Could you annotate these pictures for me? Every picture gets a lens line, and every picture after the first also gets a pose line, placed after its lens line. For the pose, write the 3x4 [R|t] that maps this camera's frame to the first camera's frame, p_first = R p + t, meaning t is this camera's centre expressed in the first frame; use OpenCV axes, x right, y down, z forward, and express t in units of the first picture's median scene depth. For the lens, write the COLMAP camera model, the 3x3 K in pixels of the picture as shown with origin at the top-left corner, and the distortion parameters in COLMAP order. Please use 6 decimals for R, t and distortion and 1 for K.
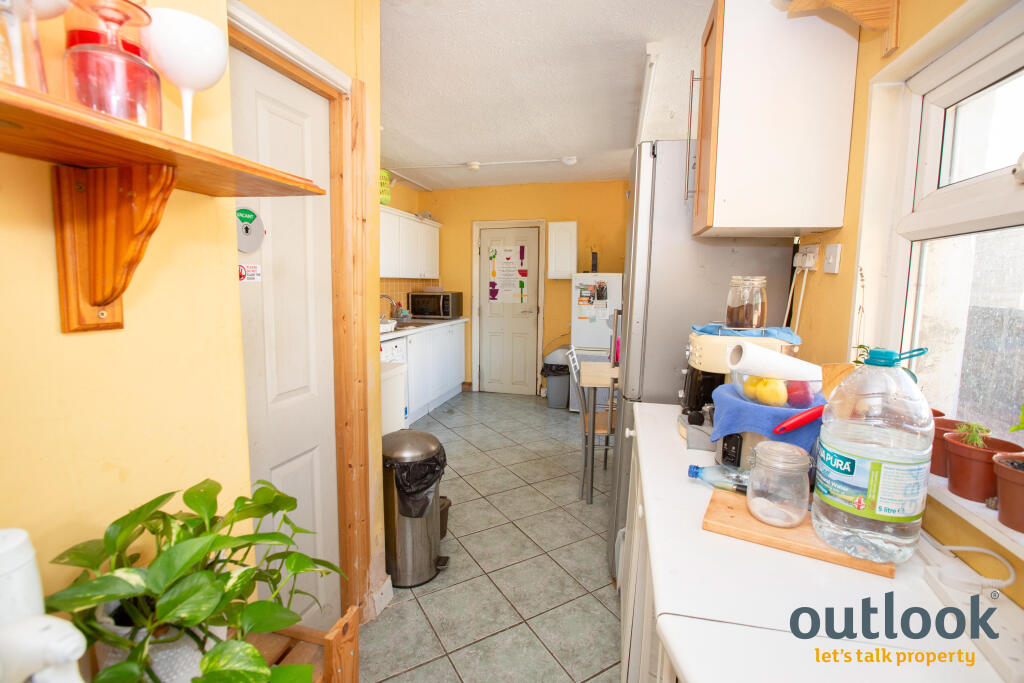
lens RADIAL K [[471.9, 0, 509.3], [0, 471.9, 343.3], [0, 0, 1]] dist [0.000288, -0.000001]
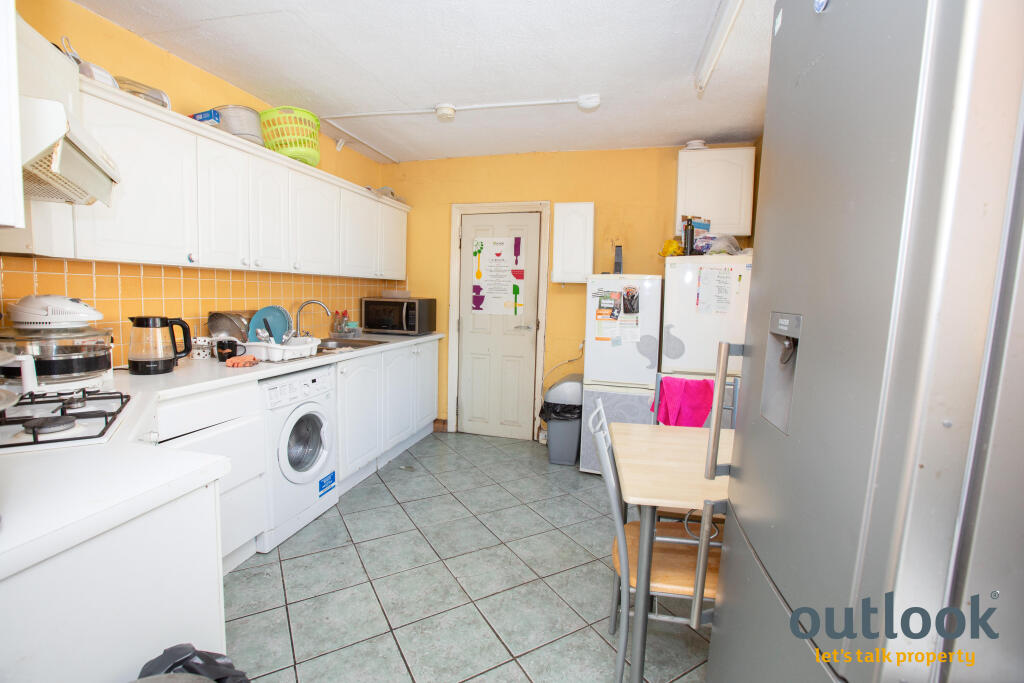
lens RADIAL K [[471.9, 0, 514.4], [0, 471.9, 342.9], [0, 0, 1]] dist [0.000288, -0.000001]
pose [[0.999753, 0.018886, 0.011759, 0.017589], [-0.018634, 0.999602, -0.021176, -0.027385], [-0.012154, 0.020952, 0.999707, 0.275441]]
